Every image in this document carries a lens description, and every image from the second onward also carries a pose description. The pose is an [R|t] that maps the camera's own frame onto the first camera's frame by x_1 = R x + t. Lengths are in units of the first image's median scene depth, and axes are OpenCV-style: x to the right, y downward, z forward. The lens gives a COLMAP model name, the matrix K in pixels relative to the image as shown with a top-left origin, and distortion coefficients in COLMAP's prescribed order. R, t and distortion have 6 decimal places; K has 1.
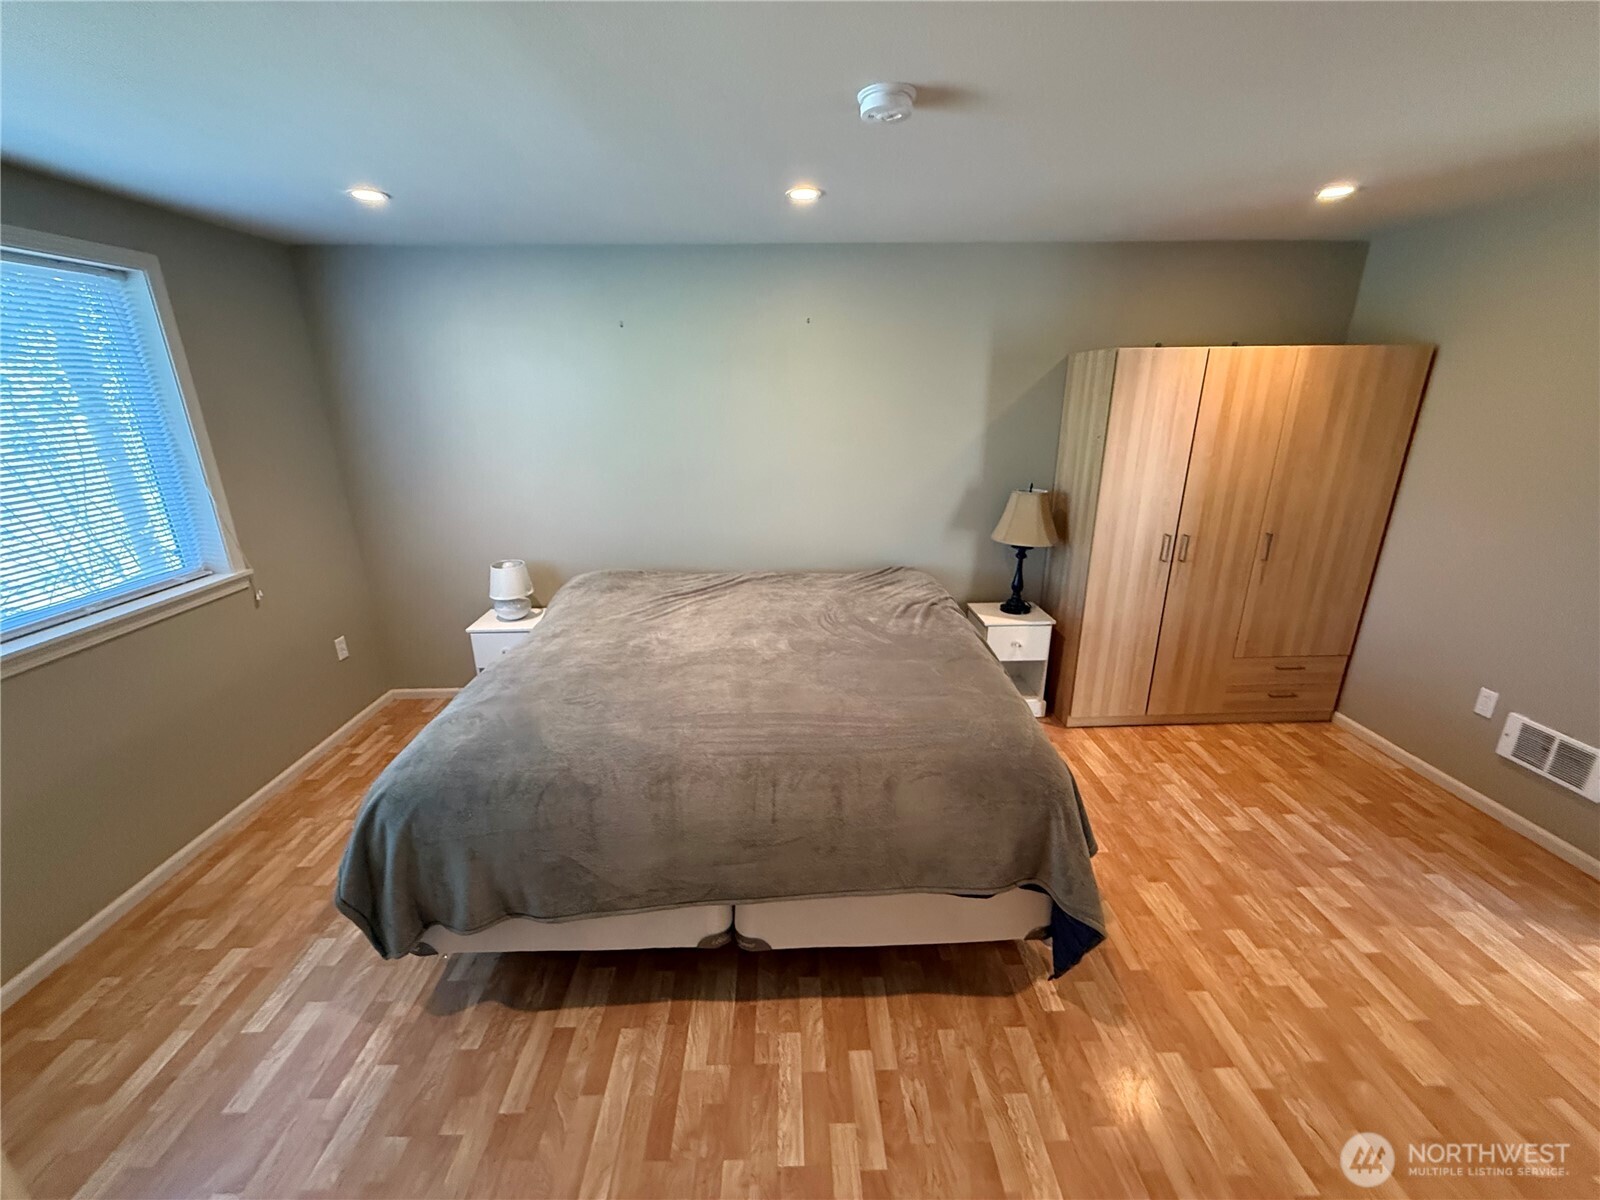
lens RADIAL K [[641.5, 0, 800.0], [0, 641.5, 600.0], [0, 0, 1]] dist [0.000084, -0.000006]
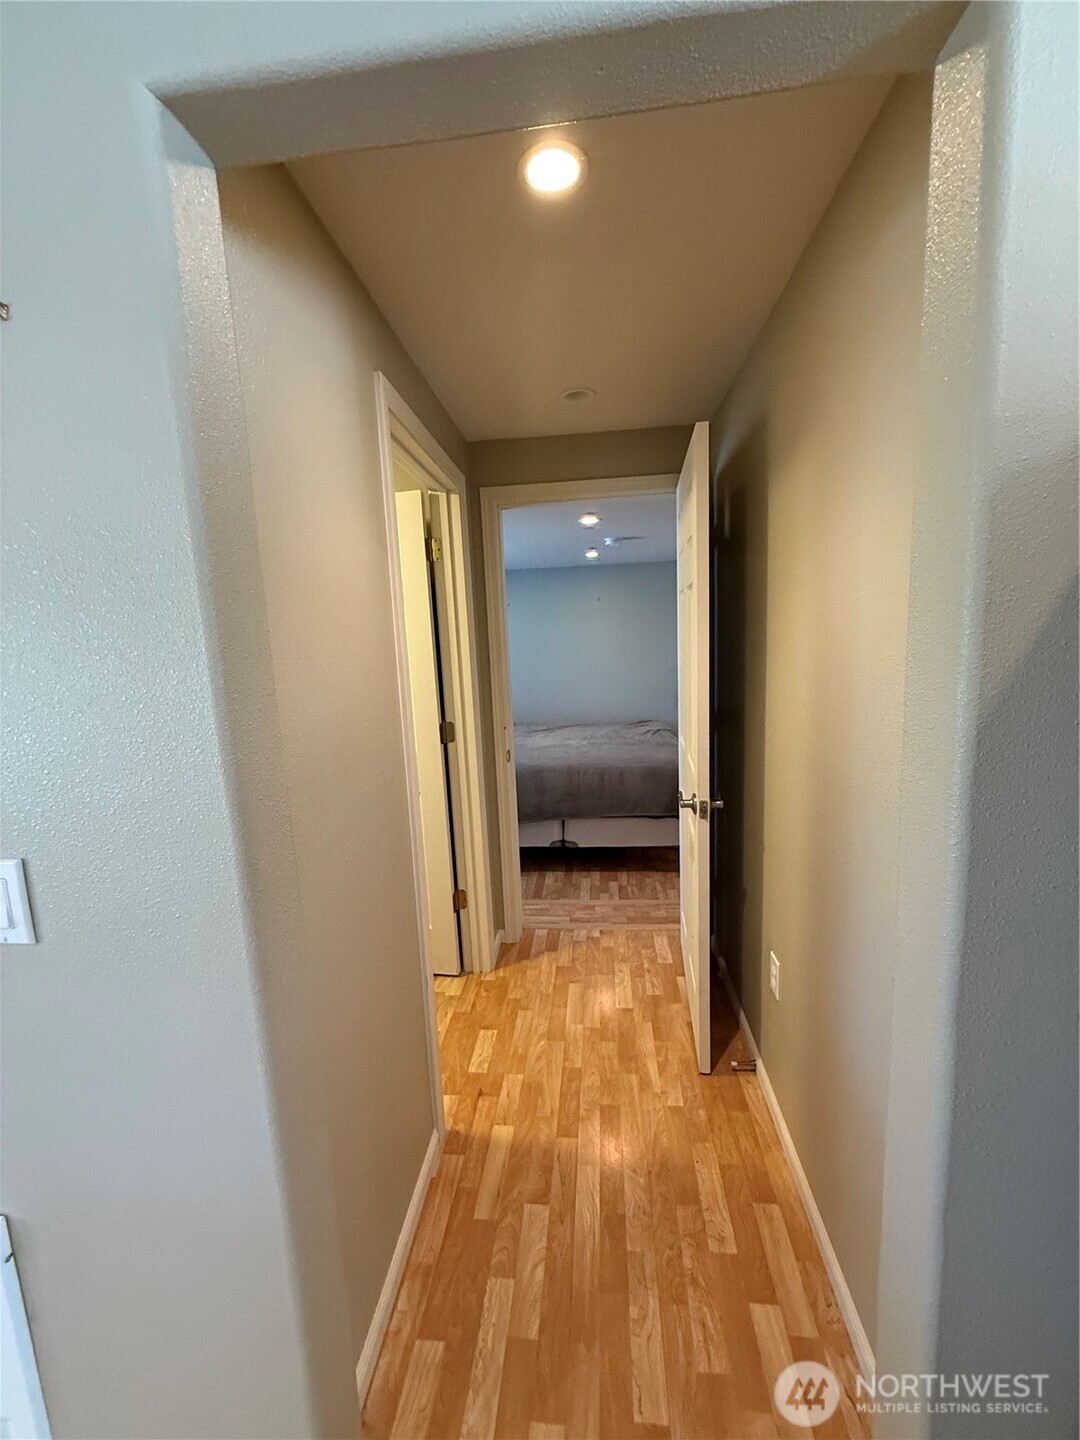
lens RADIAL K [[577.4, 0, 540.0], [0, 577.4, 720.0], [0, 0, 1]] dist [0.000084, -0.000006]
pose [[0.991228, -0.015315, -0.131276, 0.103793], [-0.006295, 0.986666, -0.162639, 0.395939], [0.132017, 0.162038, 0.977914, -1.232215]]
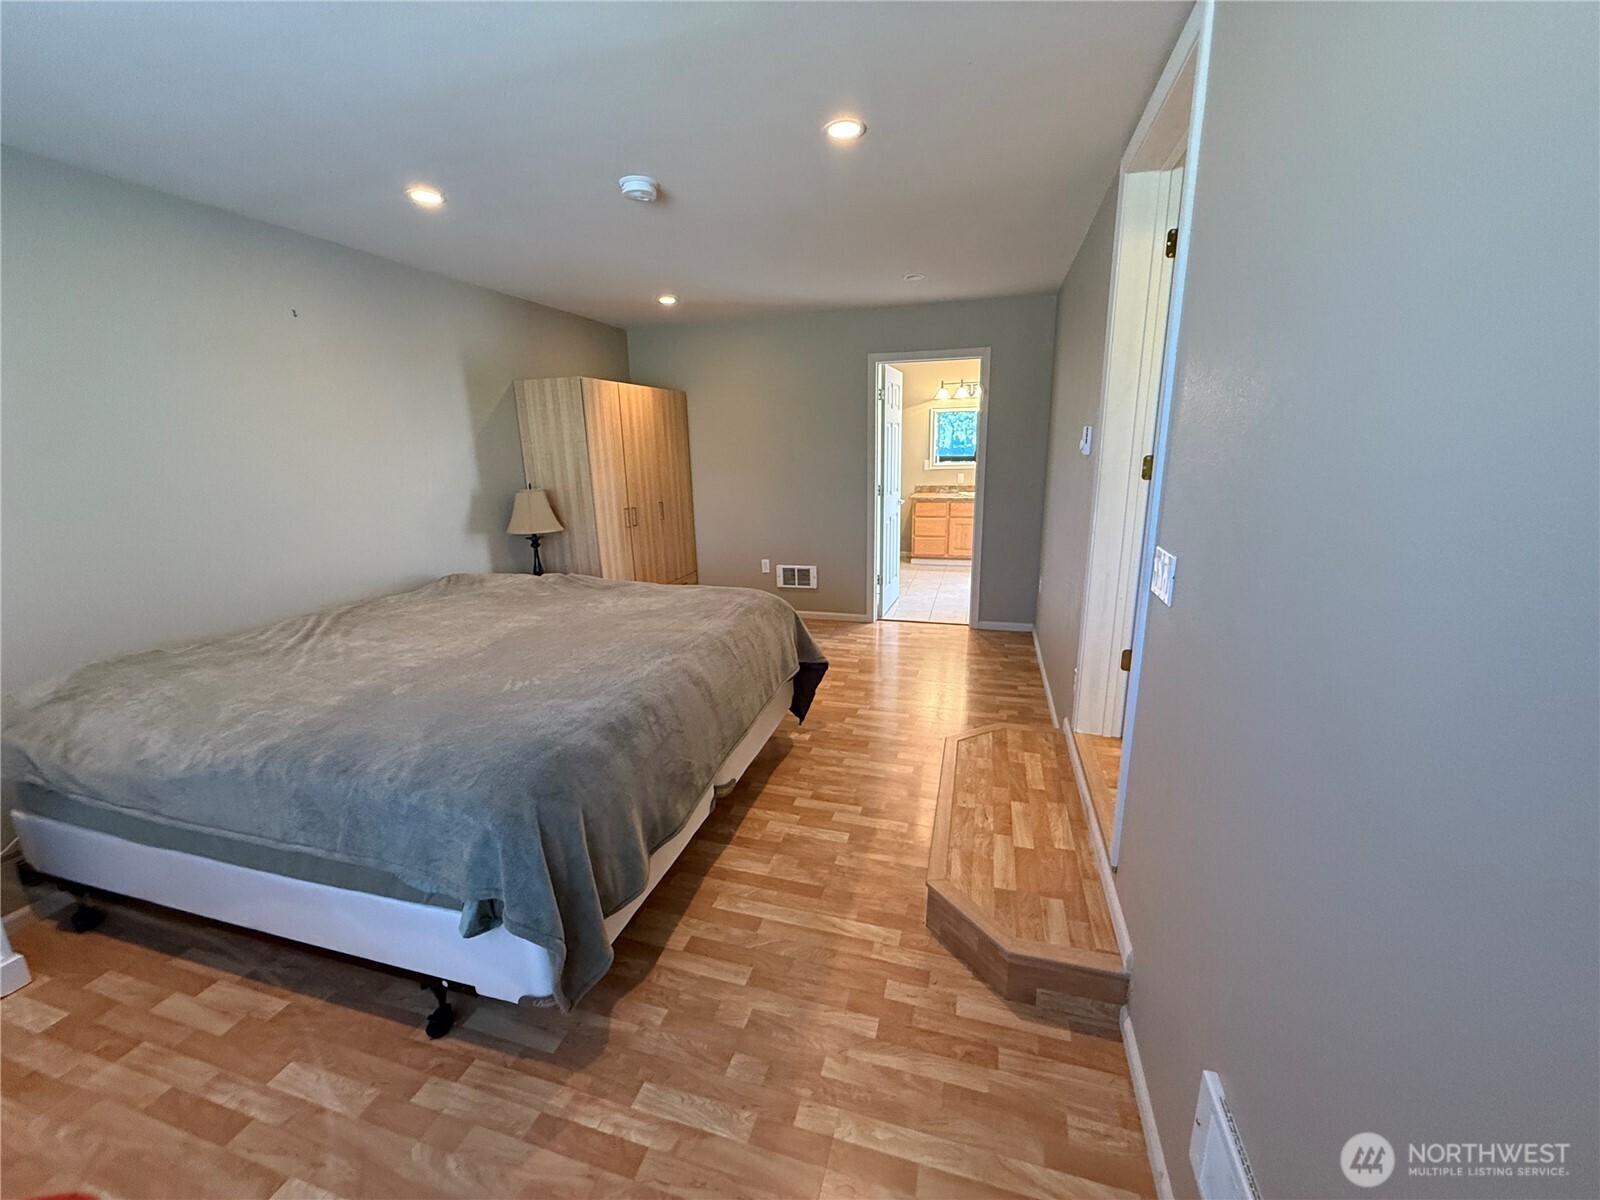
lens RADIAL K [[641.5, 0, 800.0], [0, 641.5, 600.0], [0, 0, 1]] dist [0.000084, -0.000006]
pose [[0.296918, -0.222977, 0.928505, -1.085064], [0.315915, 0.940538, 0.124844, 0.056332], [-0.901131, 0.256260, 0.349705, 0.294772]]
